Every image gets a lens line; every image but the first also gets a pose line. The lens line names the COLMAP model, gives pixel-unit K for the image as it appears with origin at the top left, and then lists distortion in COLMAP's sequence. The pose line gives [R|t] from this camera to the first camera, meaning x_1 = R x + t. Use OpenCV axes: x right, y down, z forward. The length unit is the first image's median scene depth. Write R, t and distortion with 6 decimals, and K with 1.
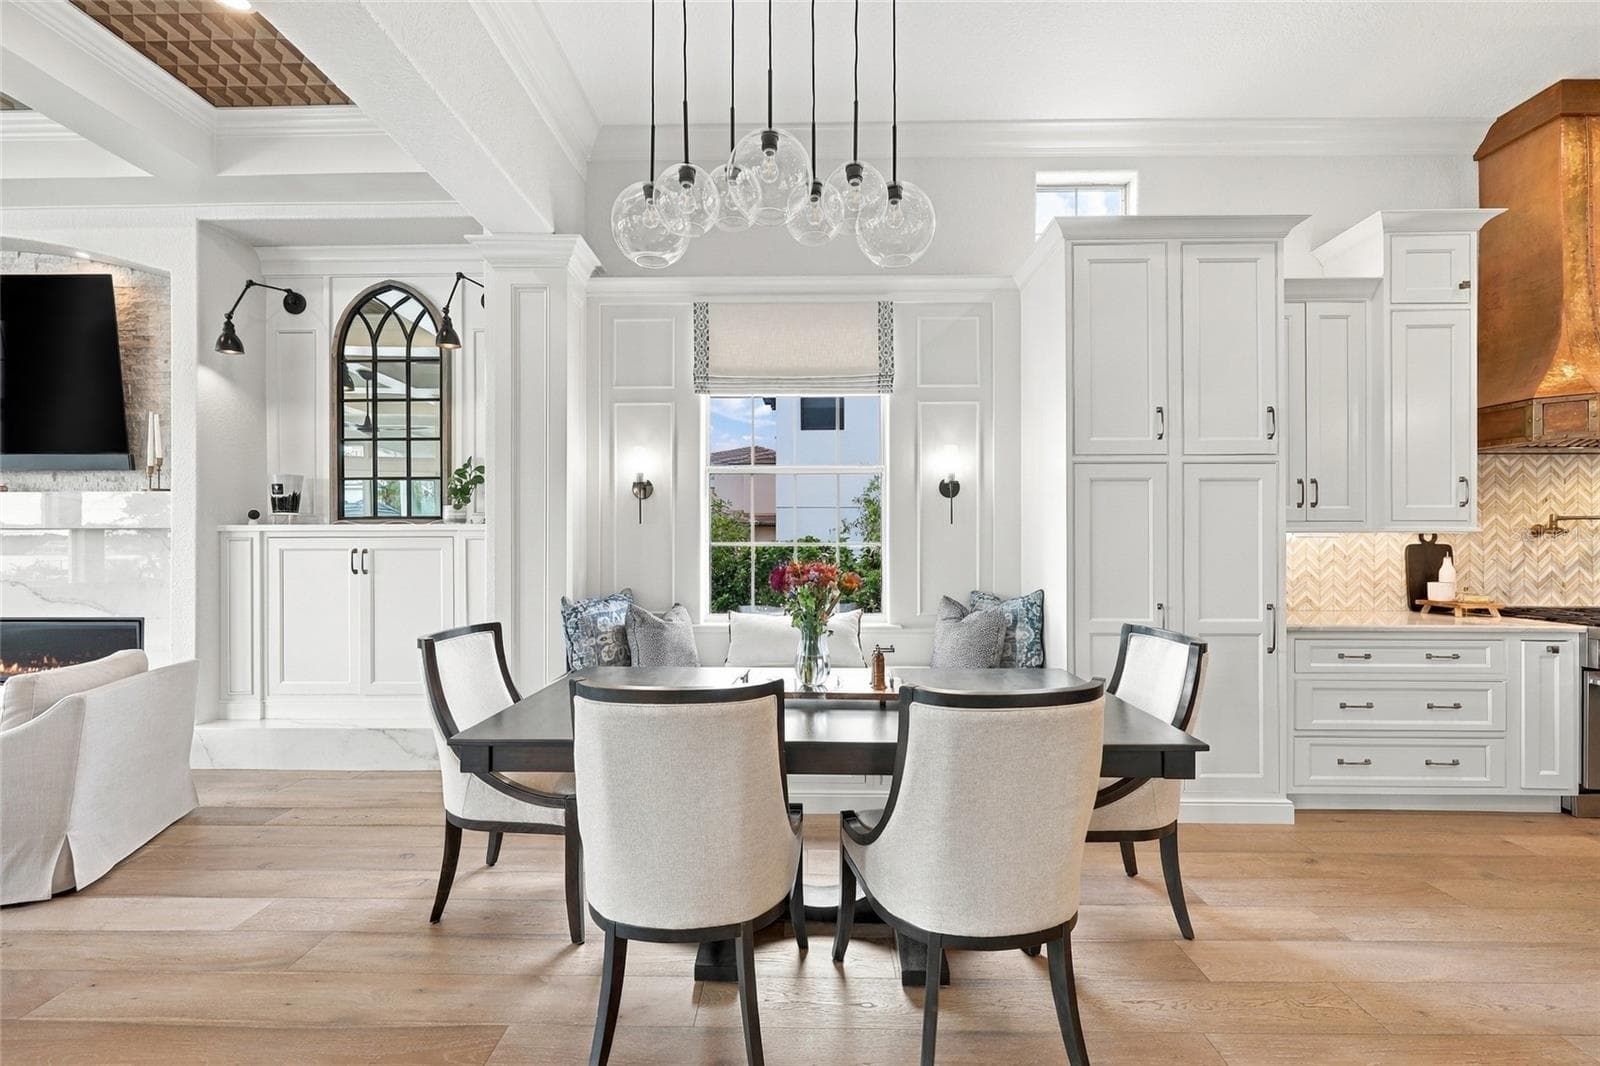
lens RADIAL K [[647.4, 0, 800.6], [0, 647.4, 539.3], [0, 0, 1]] dist [-0.001492, -0.000103]
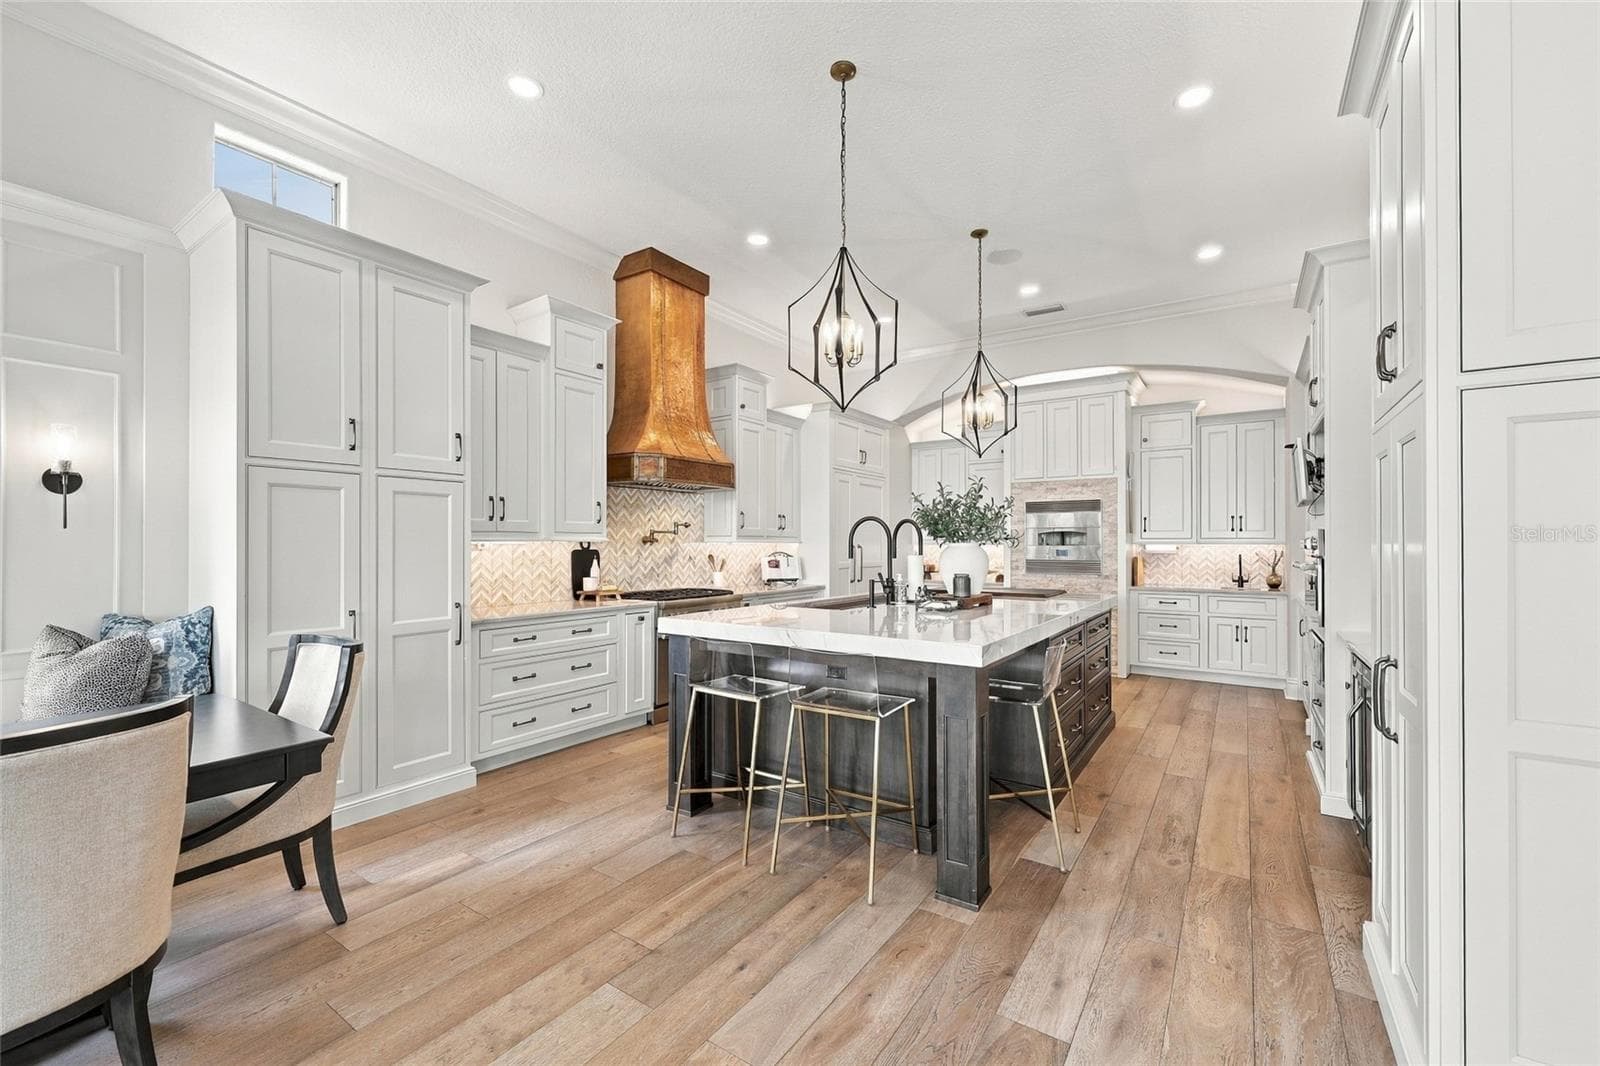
lens RADIAL K [[655.4, 0, 802.3], [0, 655.4, 540.4], [0, 0, 1]] dist [0.001941, 0.000186]
pose [[0.543894, 0.003133, 0.839148, 0.065557], [0.001050, 0.999990, -0.004414, -0.006104], [-0.839153, 0.003282, 0.543885, -0.149696]]
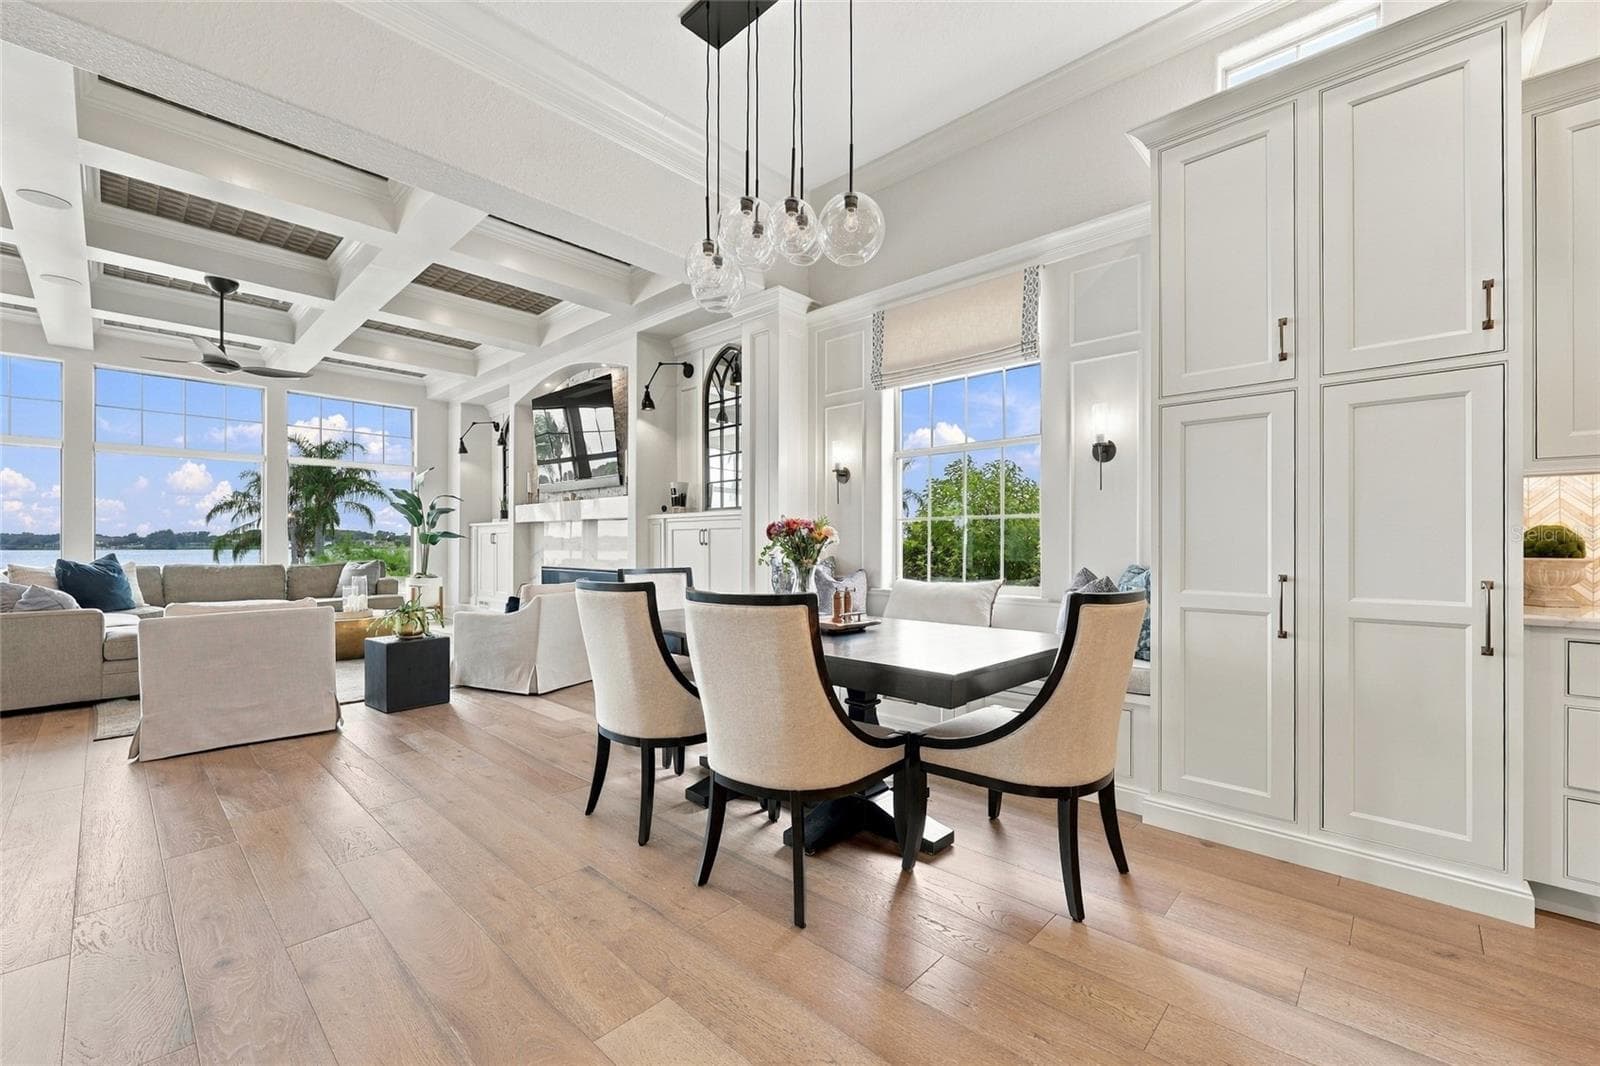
lens RADIAL K [[655.4, 0, 802.3], [0, 655.4, 540.4], [0, 0, 1]] dist [0.001941, 0.000186]
pose [[0.740953, -0.002531, -0.671552, 0.602920], [0.001046, 0.999996, -0.002615, 0.055255], [0.671556, 0.001235, 0.740953, 0.036739]]
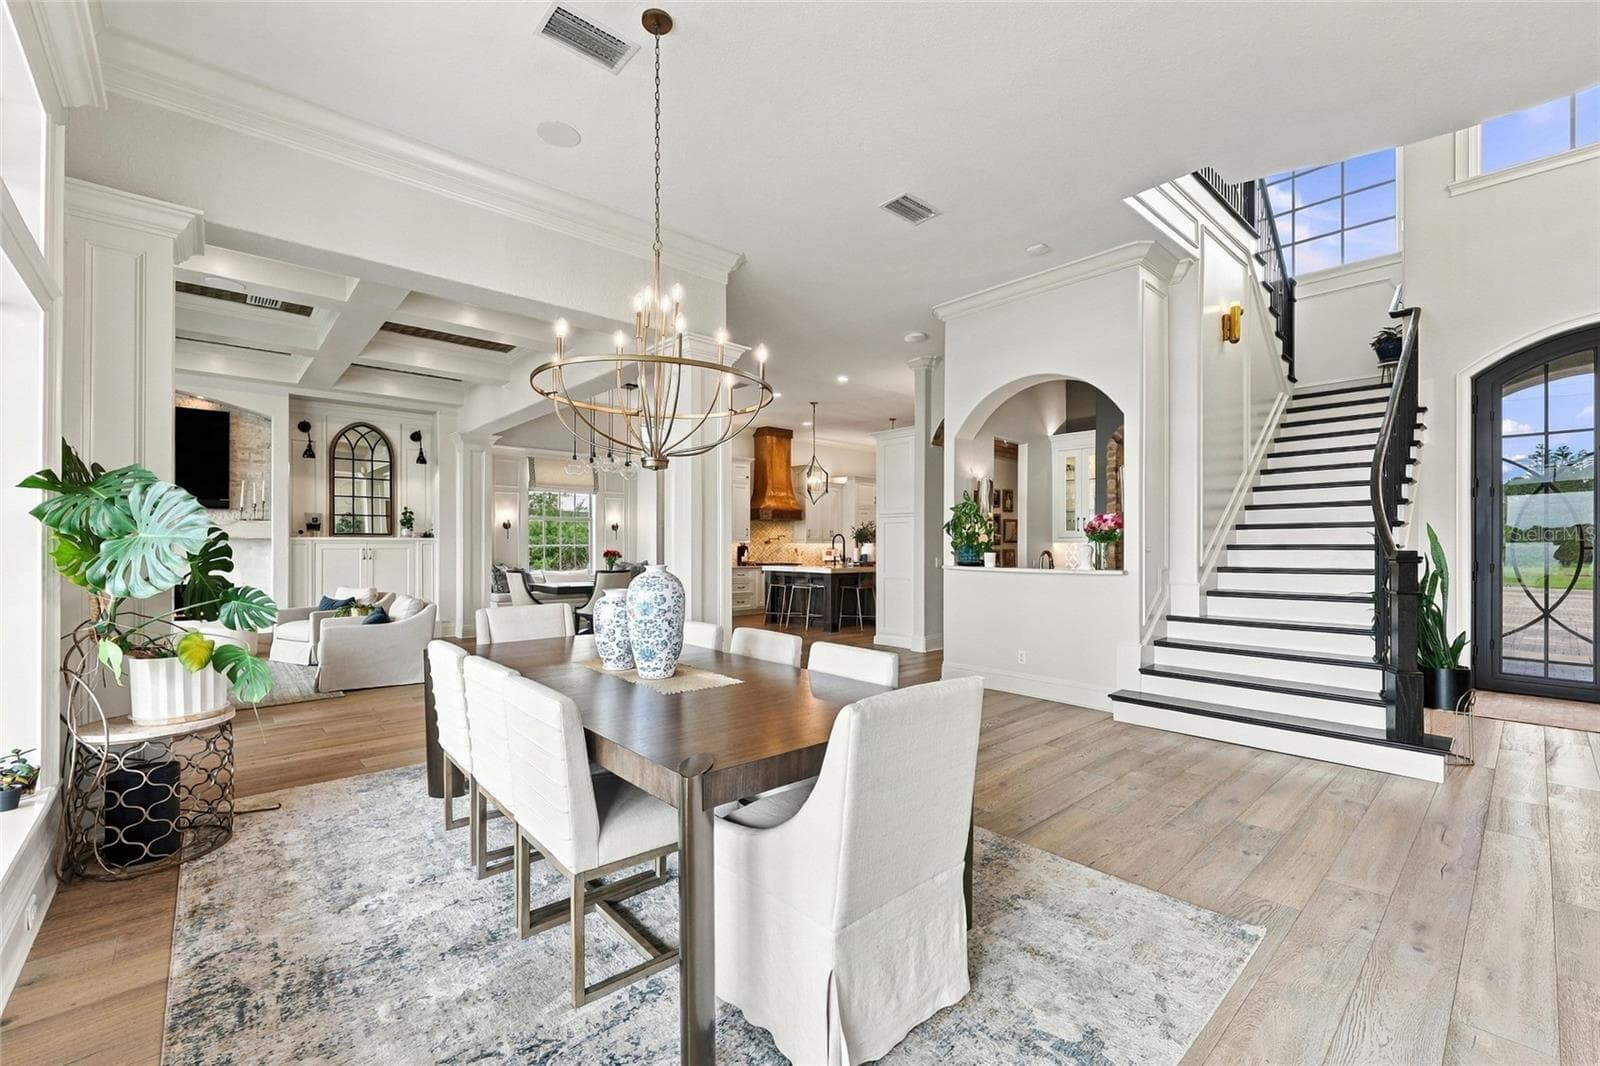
lens RADIAL K [[655.4, 0, 802.3], [0, 655.4, 540.4], [0, 0, 1]] dist [0.001941, 0.000186]
pose [[0.733756, 0.005810, 0.679388, -1.339172], [-0.003002, 0.999981, -0.005309, -0.005594], [-0.679406, 0.001856, 0.733760, -2.027192]]
